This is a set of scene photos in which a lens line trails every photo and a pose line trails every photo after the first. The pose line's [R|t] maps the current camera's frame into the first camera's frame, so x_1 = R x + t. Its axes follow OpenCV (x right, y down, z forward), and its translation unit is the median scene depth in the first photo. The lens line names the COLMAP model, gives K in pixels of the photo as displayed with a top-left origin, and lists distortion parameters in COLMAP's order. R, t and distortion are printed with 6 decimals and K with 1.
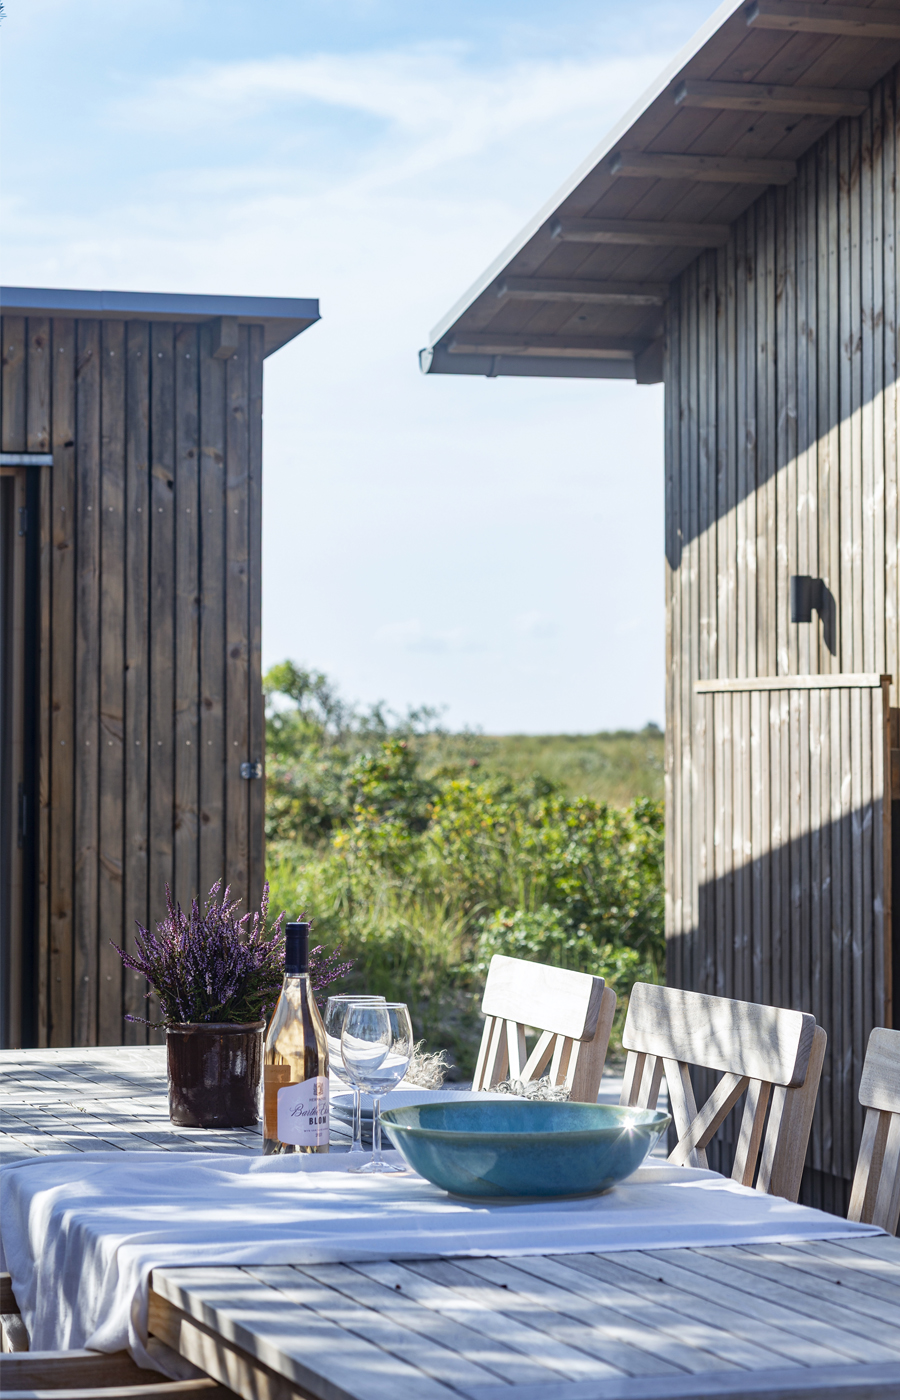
lens RADIAL K [[1895.4, 0, 450.0], [0, 1895.4, 700.0], [0, 0, 1]] dist [0.009233, -0.037984]
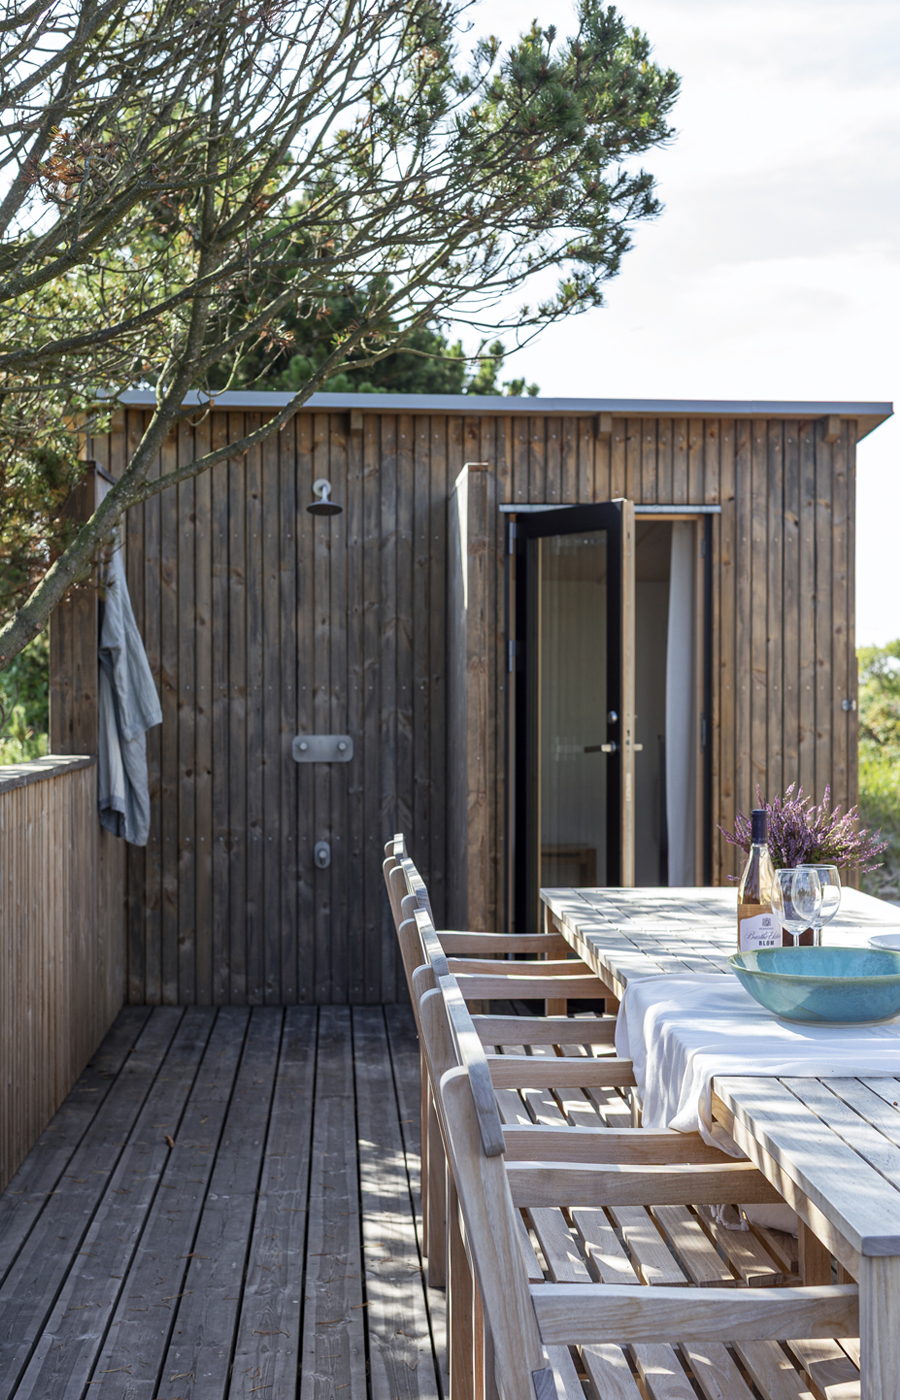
lens RADIAL K [[1895.4, 0, 450.0], [0, 1895.4, 700.0], [0, 0, 1]] dist [0.009233, -0.037984]
pose [[0.977882, 0.003993, -0.209121, -0.099023], [0.001764, 0.999625, 0.027334, -0.010701], [0.209152, -0.027099, 0.977508, -0.603384]]
